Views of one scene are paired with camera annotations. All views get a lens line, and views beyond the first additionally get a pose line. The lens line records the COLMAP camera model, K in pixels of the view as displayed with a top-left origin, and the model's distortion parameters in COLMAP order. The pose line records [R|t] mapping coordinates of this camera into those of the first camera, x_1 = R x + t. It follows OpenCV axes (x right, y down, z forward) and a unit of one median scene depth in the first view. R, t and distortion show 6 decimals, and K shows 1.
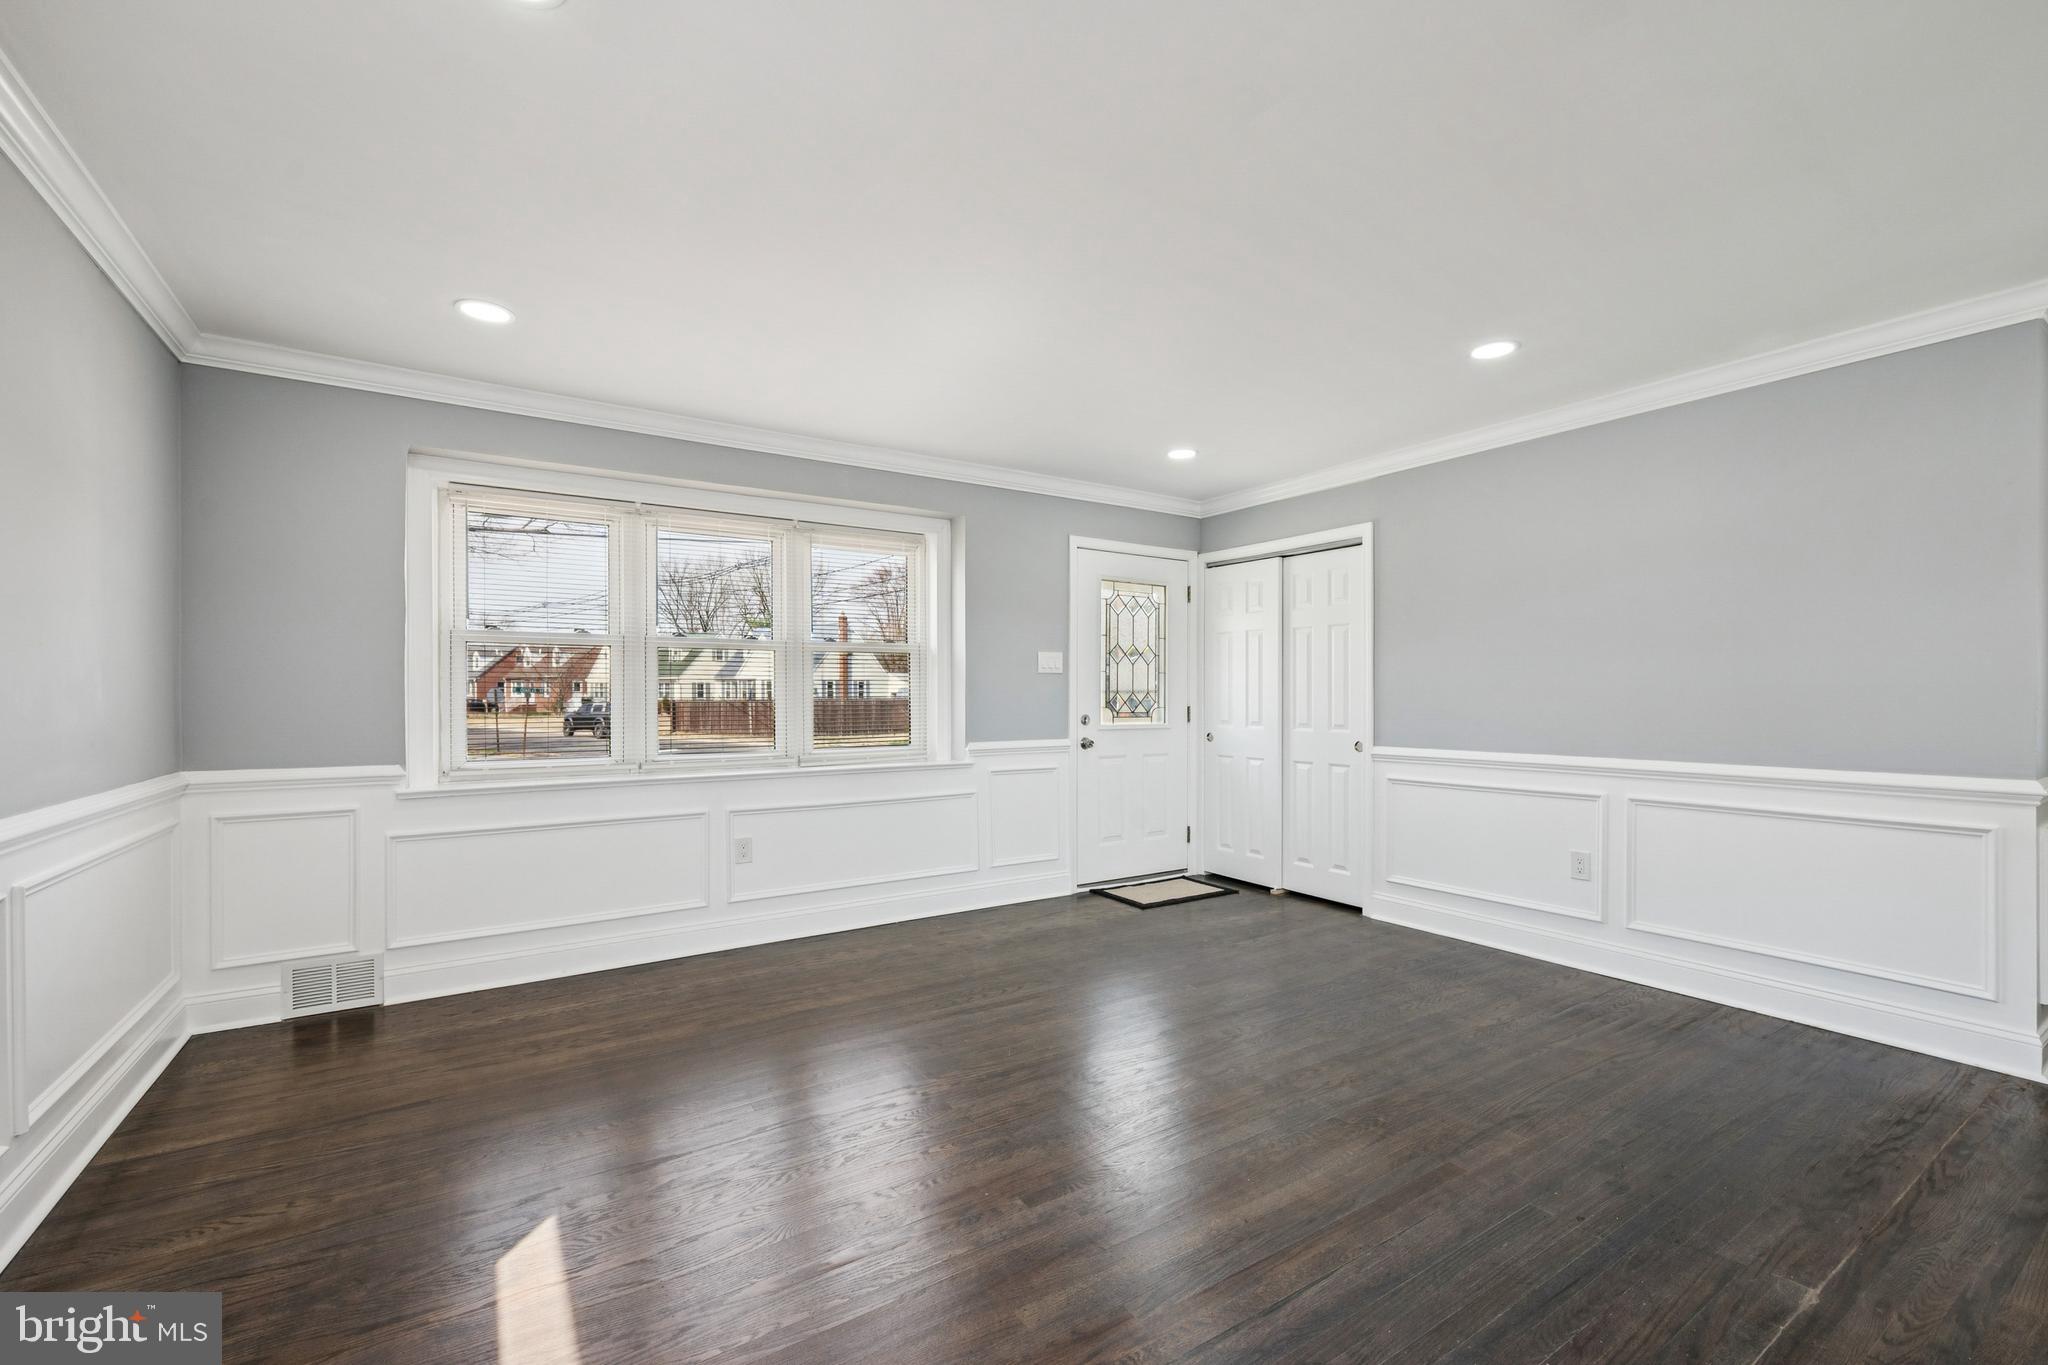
lens RADIAL K [[854.9, 0, 1027.8], [0, 854.9, 702.2], [0, 0, 1]] dist [-0.001400, 0.000066]
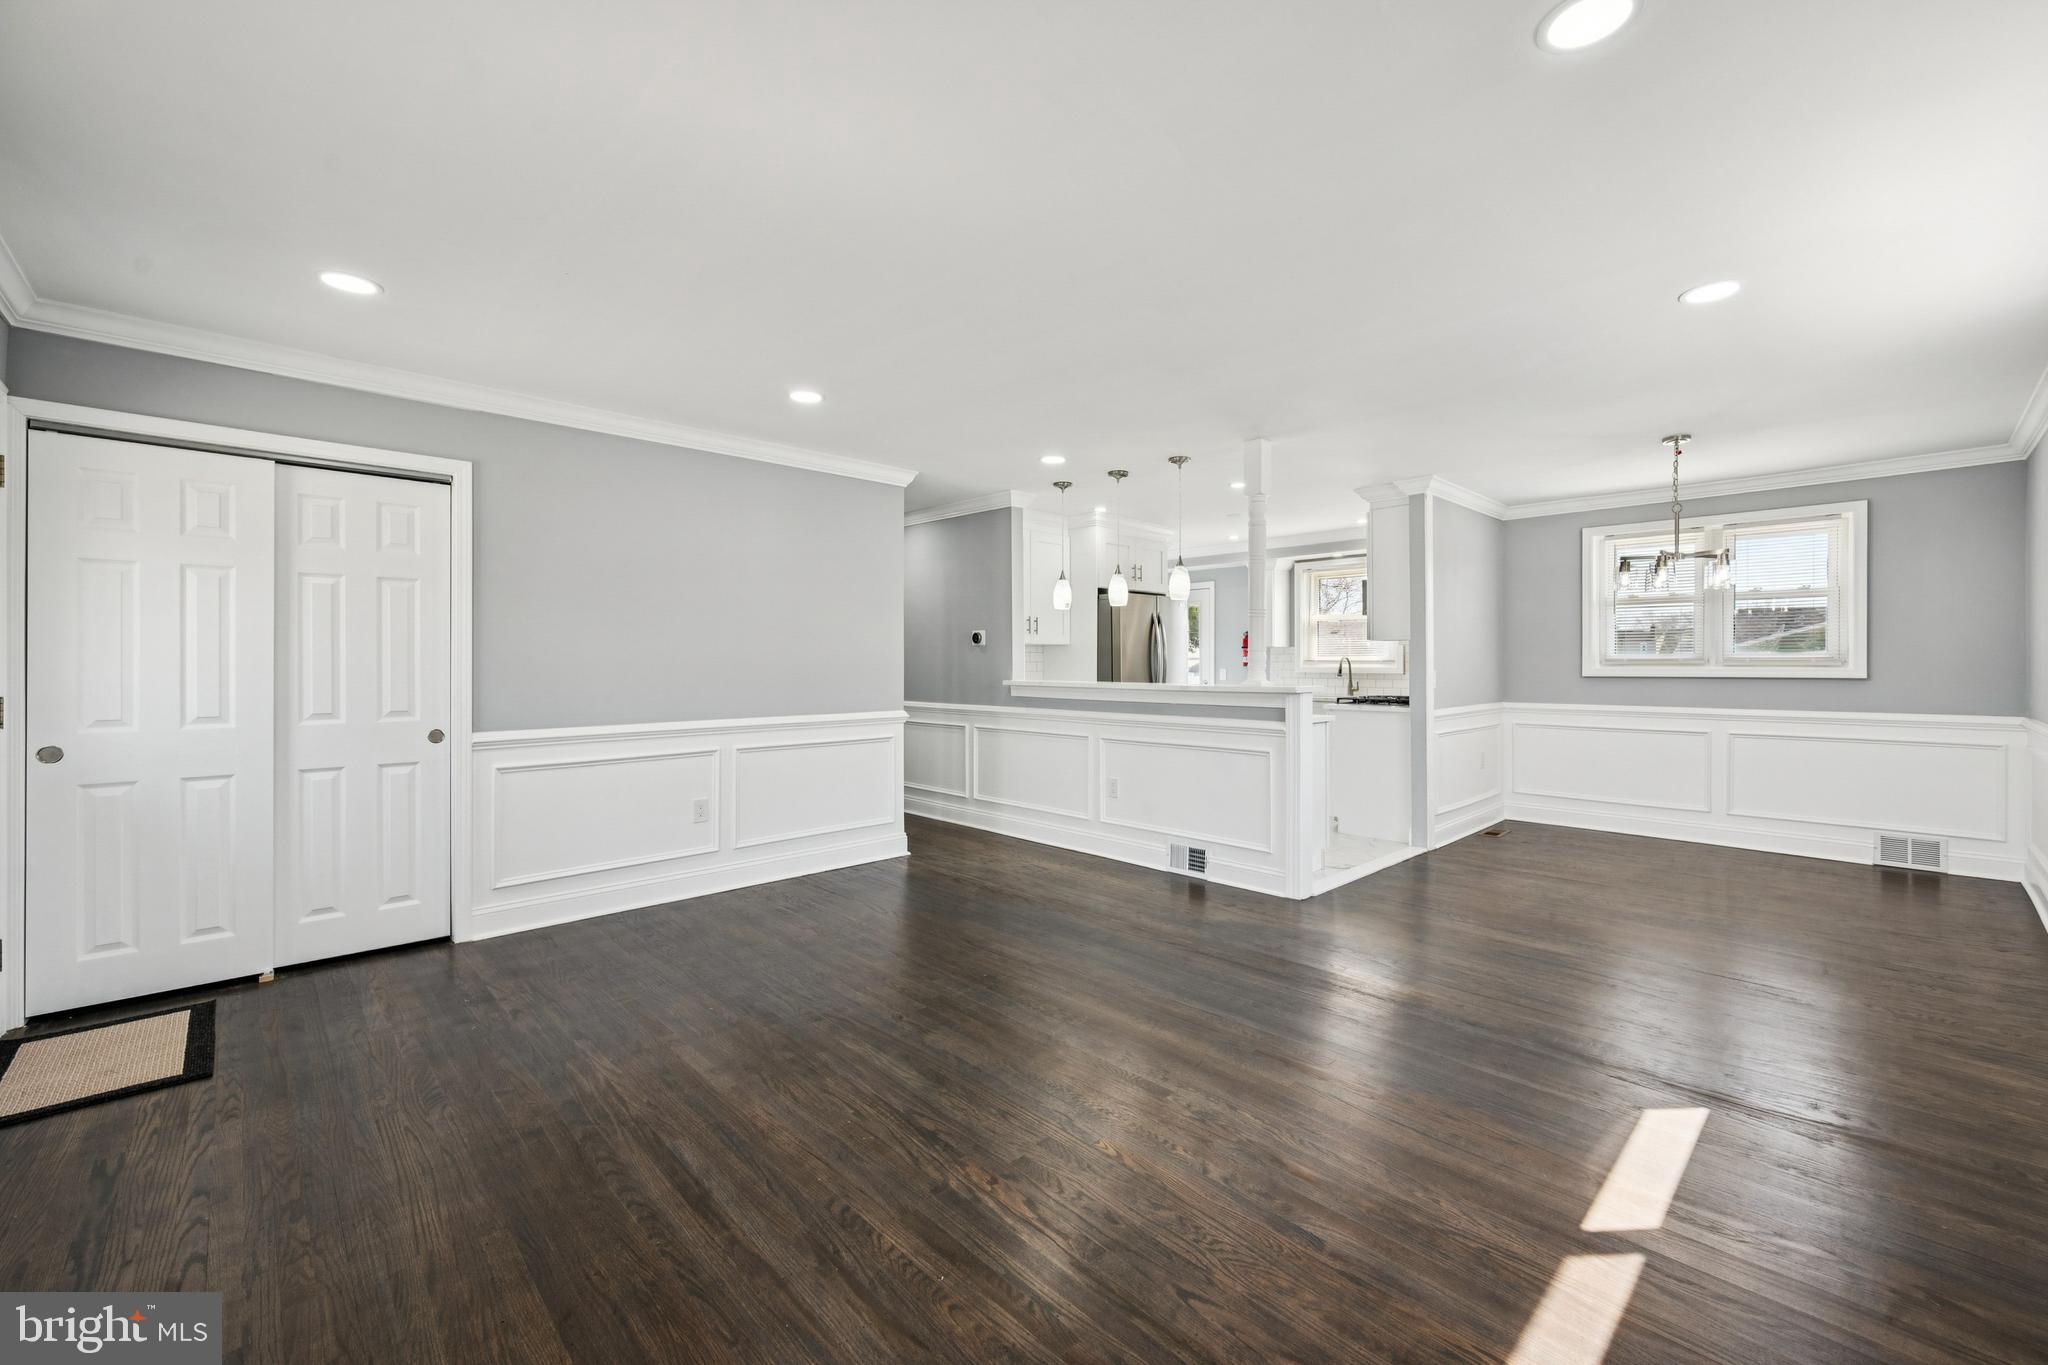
lens RADIAL K [[824.9, 0, 1035.1], [0, 824.9, 676.7], [0, 0, 1]] dist [0.003457, 0.000339]
pose [[-0.185327, -0.015565, 0.982554, -0.504077], [0.009954, 0.999794, 0.017716, -0.012738], [-0.982626, 0.013063, -0.185134, 0.636173]]
